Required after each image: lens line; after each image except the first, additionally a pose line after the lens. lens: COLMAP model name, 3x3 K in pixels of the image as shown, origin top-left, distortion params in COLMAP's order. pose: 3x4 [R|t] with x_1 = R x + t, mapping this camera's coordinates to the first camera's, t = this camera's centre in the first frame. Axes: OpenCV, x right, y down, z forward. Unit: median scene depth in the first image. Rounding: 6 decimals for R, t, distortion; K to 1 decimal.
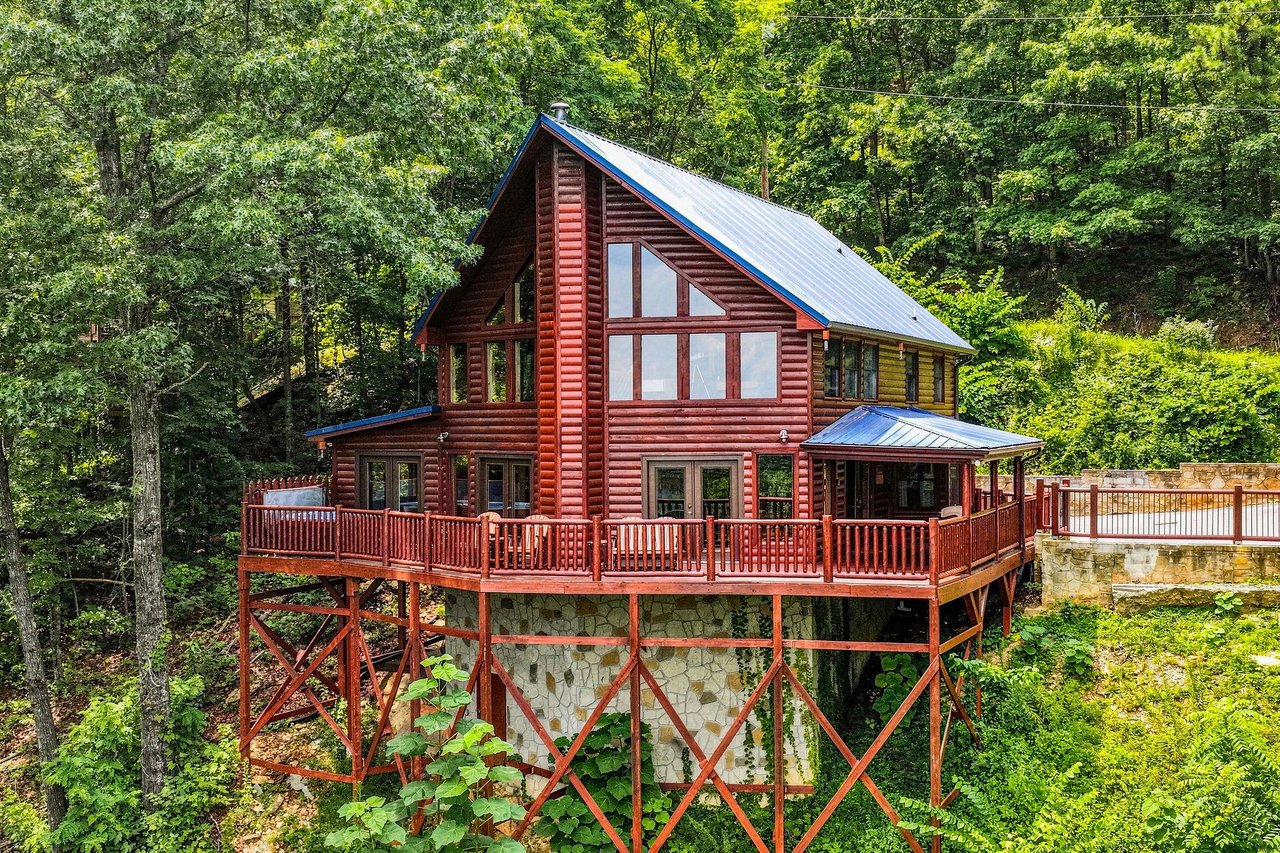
lens RADIAL K [[1128.5, 0, 640.0], [0, 1128.5, 426.5], [0, 0, 1]] dist [0.002748, -0.006906]
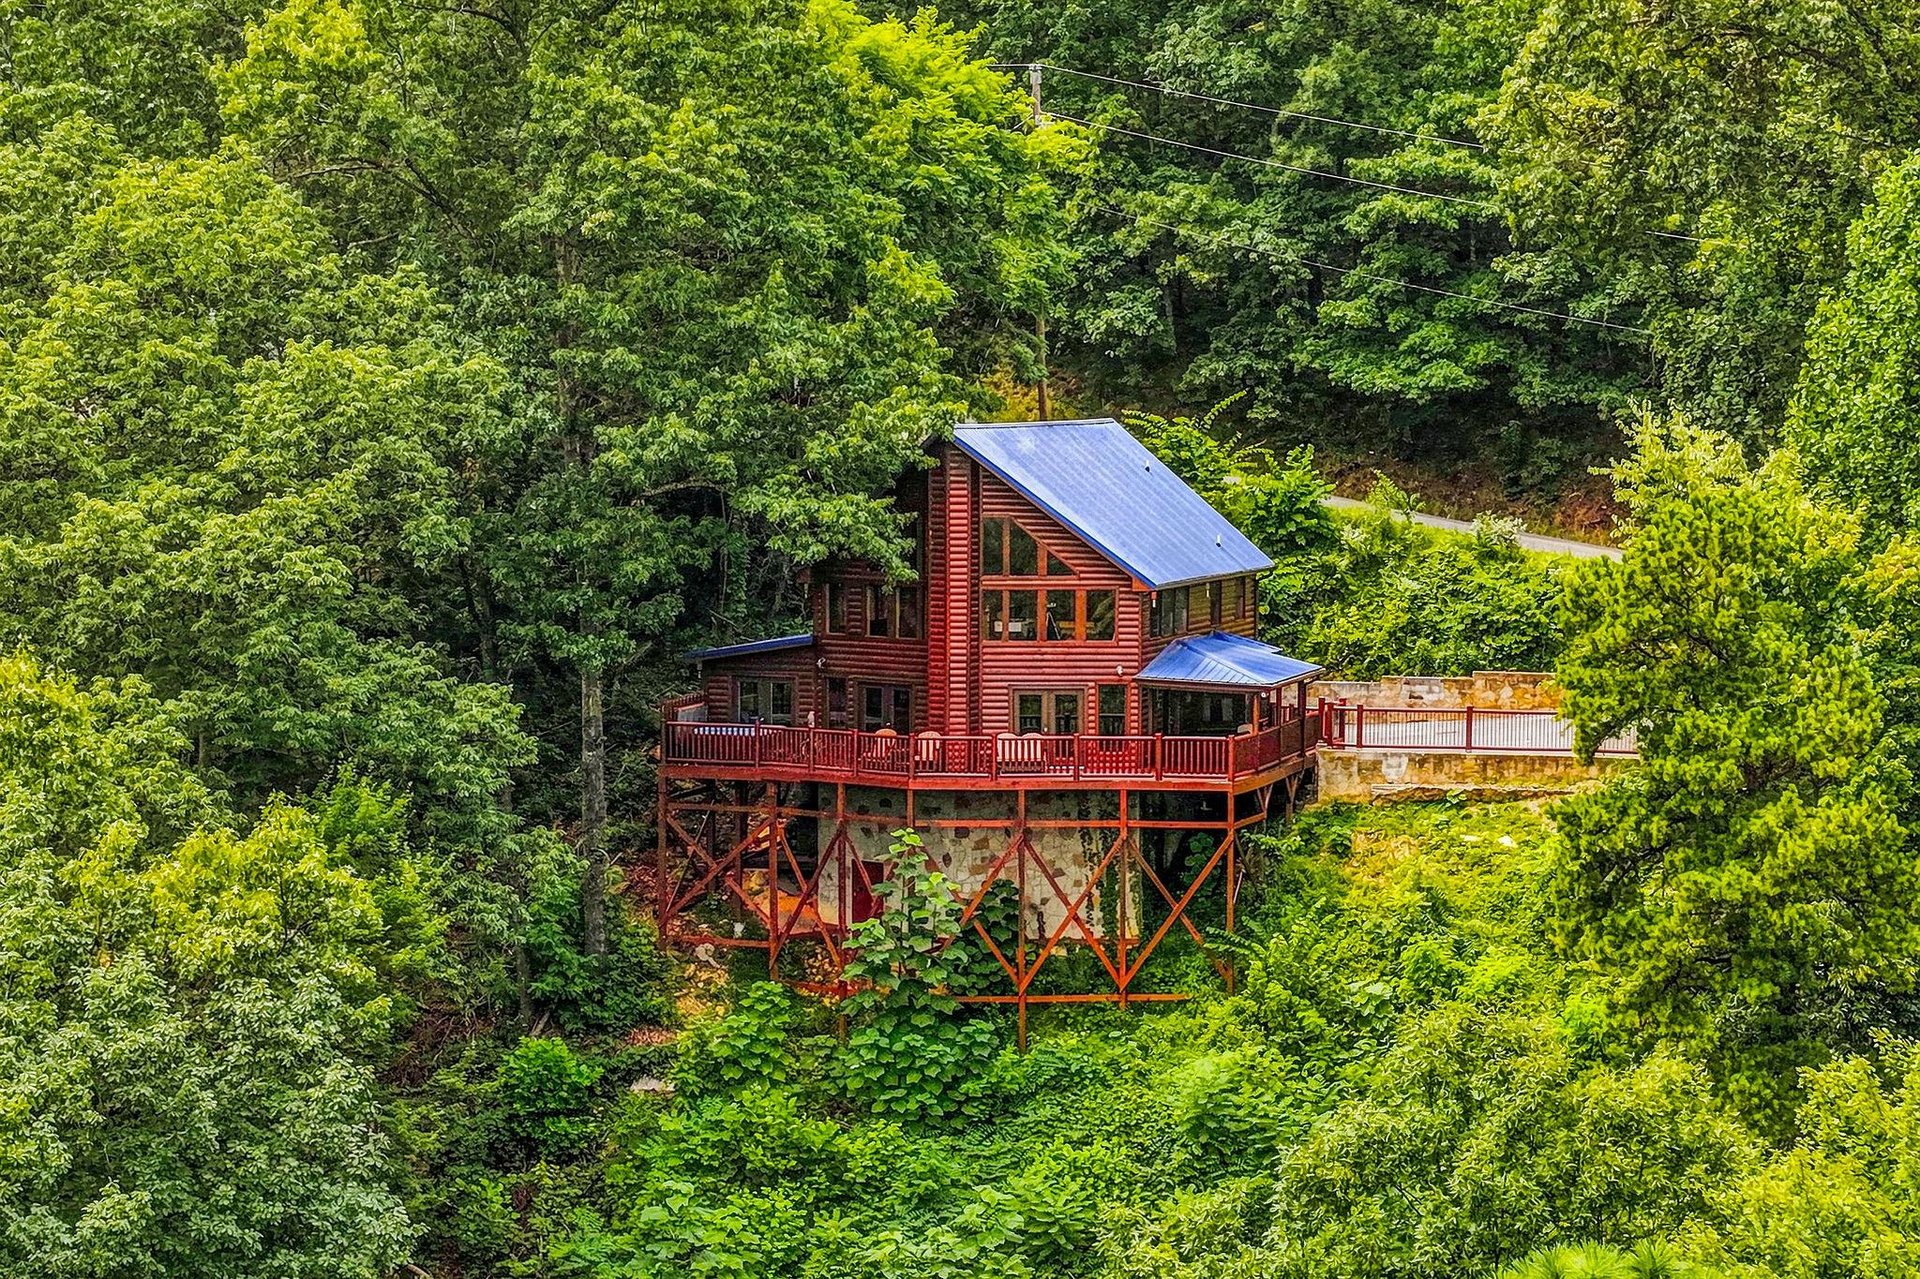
lens RADIAL K [[1910.2, 0, 960.0], [0, 1910.2, 639.5], [0, 0, 1]] dist [0.004632, -0.011619]
pose [[0.993955, 0.003286, 0.109737, -0.267021], [-0.008249, 0.998962, 0.044805, -0.111825], [-0.109476, -0.045439, 0.992950, -1.043474]]
